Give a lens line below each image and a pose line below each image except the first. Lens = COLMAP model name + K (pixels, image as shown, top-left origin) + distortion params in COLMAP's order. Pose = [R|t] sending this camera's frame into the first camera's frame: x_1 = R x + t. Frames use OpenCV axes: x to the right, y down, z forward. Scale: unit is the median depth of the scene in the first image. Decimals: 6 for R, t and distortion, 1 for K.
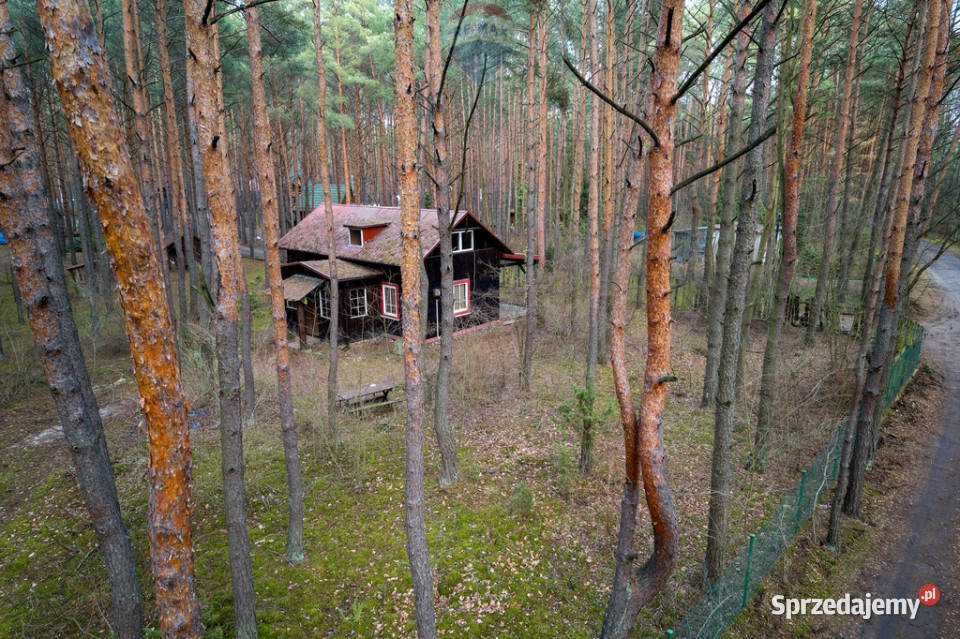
lens RADIAL K [[604.3, 0, 479.2], [0, 604.3, 325.8], [0, 0, 1]] dist [0.005988, -0.000307]
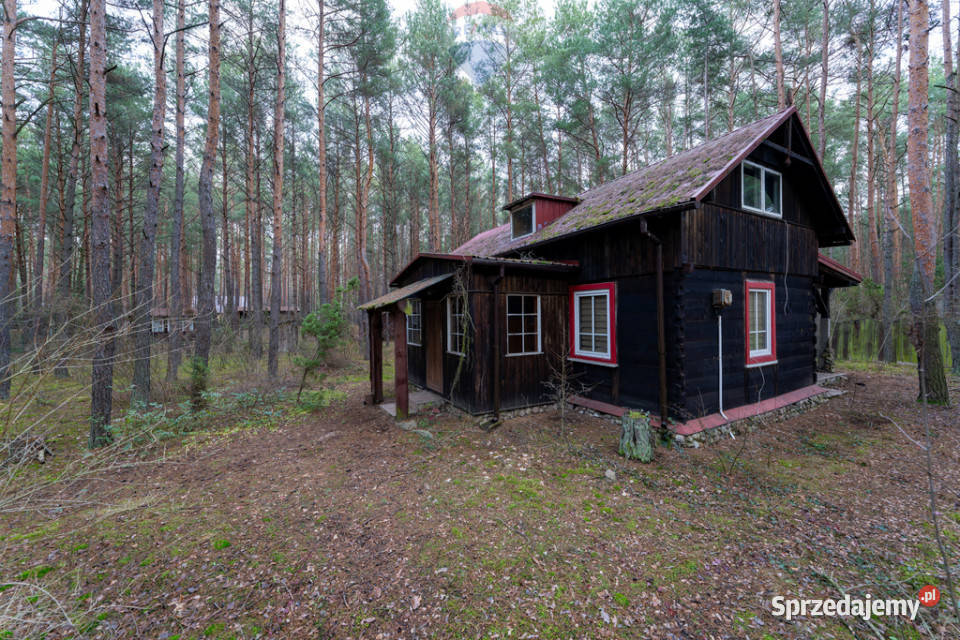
lens RADIAL K [[352.5, 0, 473.4], [0, 352.5, 319.3], [0, 0, 1]] dist [0.006187, -0.000009]
pose [[0.949065, -0.004502, -0.315047, -0.336470], [-0.064058, 0.976257, -0.206925, 0.037125], [0.308499, 0.216567, 0.926244, 1.635827]]
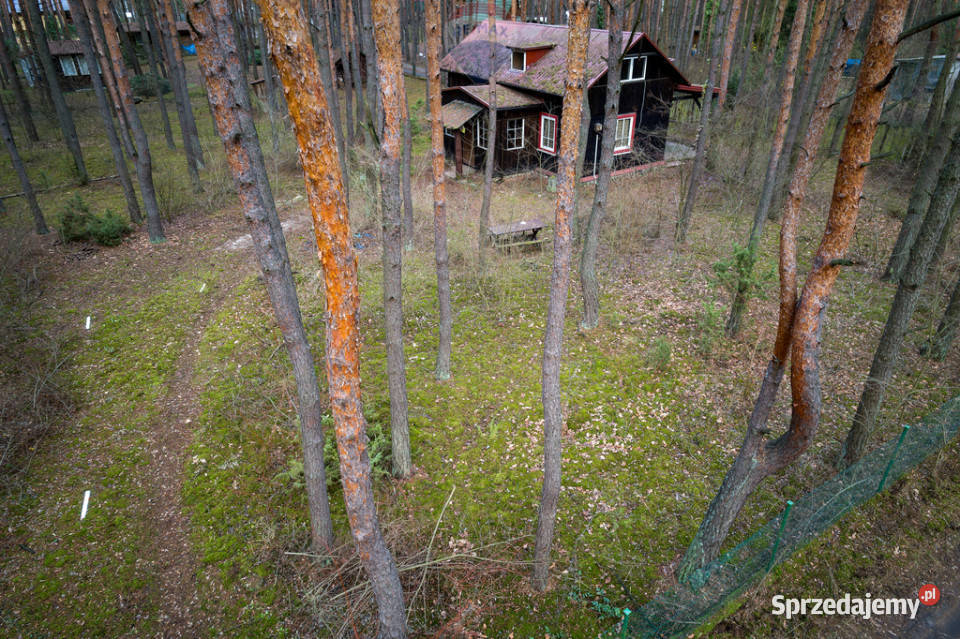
lens RADIAL K [[604.3, 0, 481.1], [0, 604.3, 323.2], [0, 0, 1]] dist [0.005988, -0.000307]
pose [[0.967082, 0.125090, -0.221596, -0.000009], [-0.061514, 0.959926, 0.273418, -0.019048], [0.246918, -0.250786, 0.936022, -0.003426]]
